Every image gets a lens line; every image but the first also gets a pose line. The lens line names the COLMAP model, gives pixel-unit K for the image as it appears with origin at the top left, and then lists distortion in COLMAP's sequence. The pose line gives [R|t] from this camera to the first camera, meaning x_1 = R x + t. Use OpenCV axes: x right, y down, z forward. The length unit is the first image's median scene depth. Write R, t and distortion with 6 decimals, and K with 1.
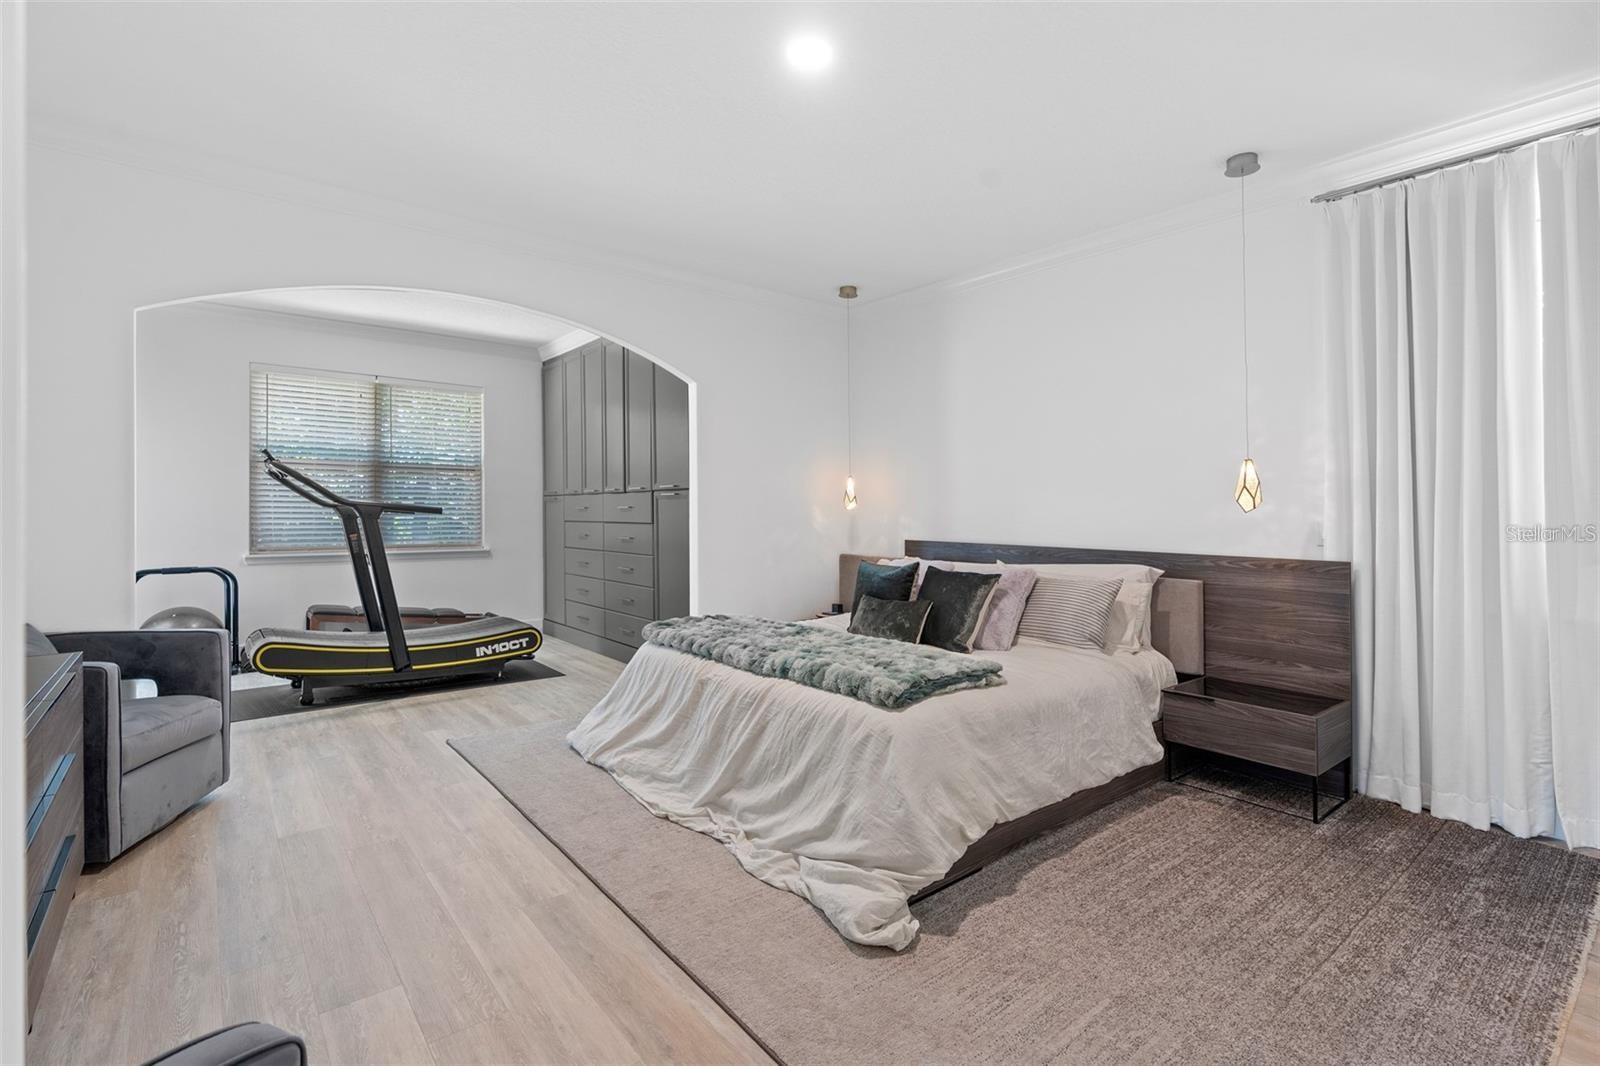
lens RADIAL K [[724.0, 0, 799.9], [0, 724.0, 518.3], [0, 0, 1]] dist [-0.001977, 0.000014]
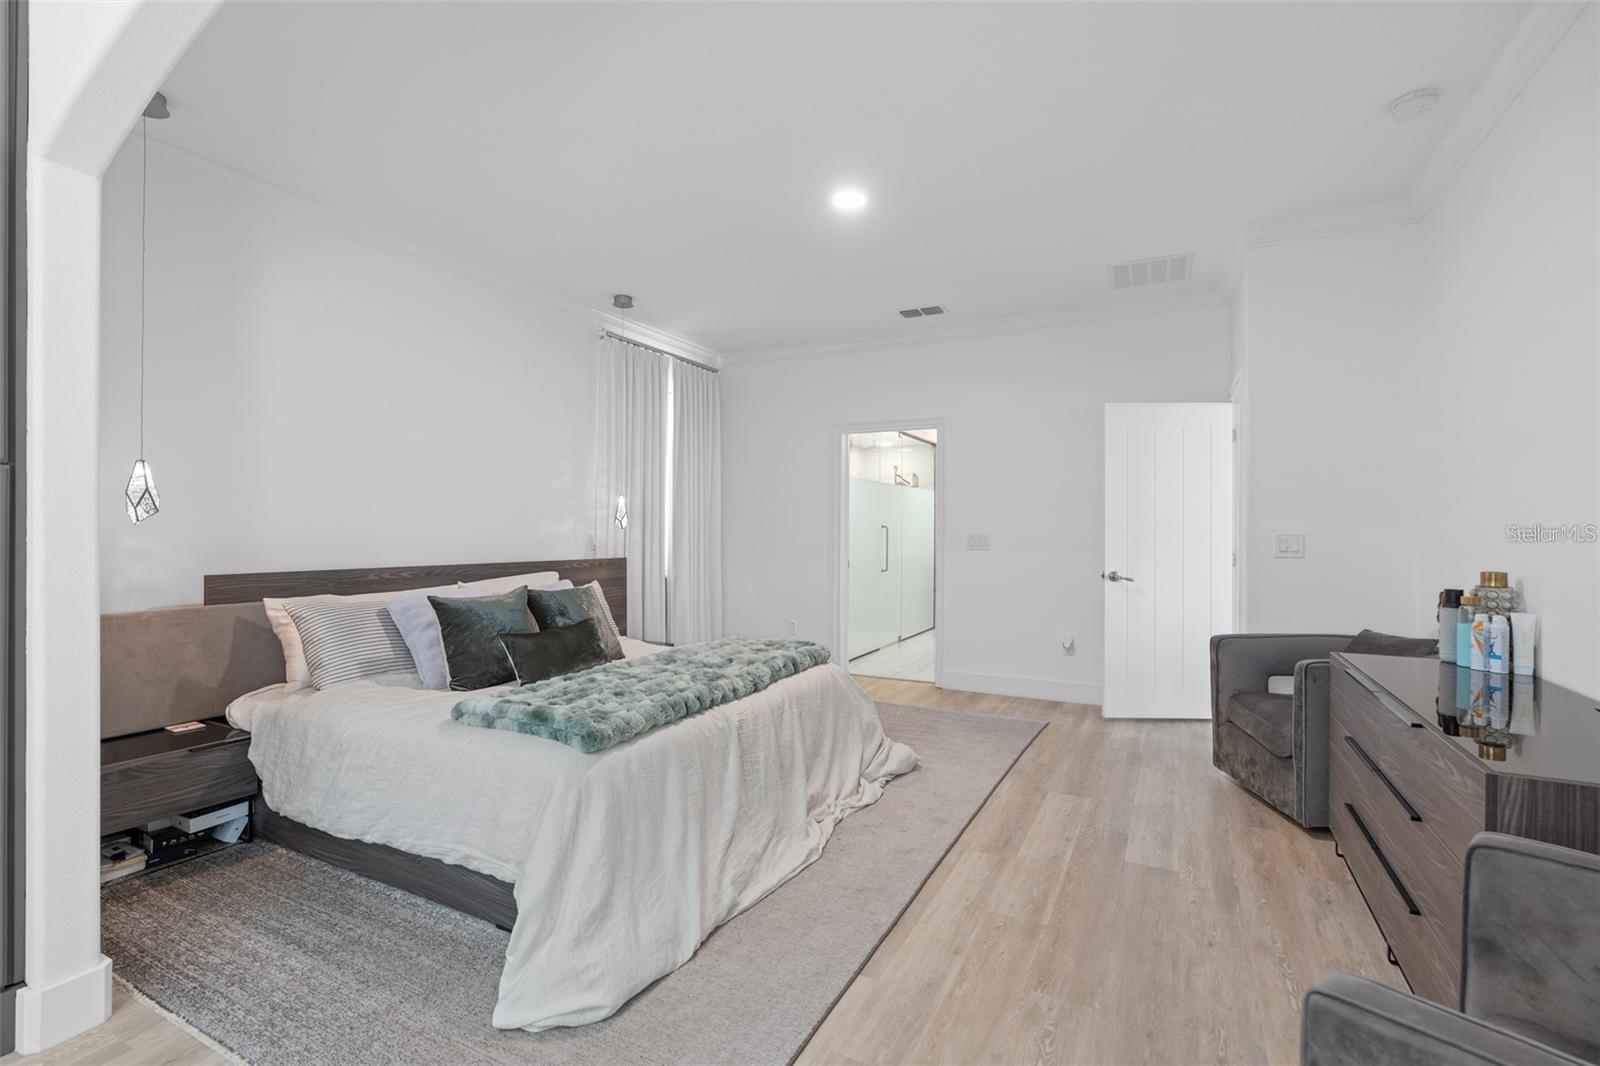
lens RADIAL K [[724.0, 0, 798.9], [0, 724.0, 533.1], [0, 0, 1]] dist [-0.001977, 0.000014]
pose [[-0.390078, -0.003981, 0.920773, -1.257987], [-0.001282, 0.999992, 0.003780, -0.010772], [-0.920781, 0.000294, -0.390080, 1.673767]]
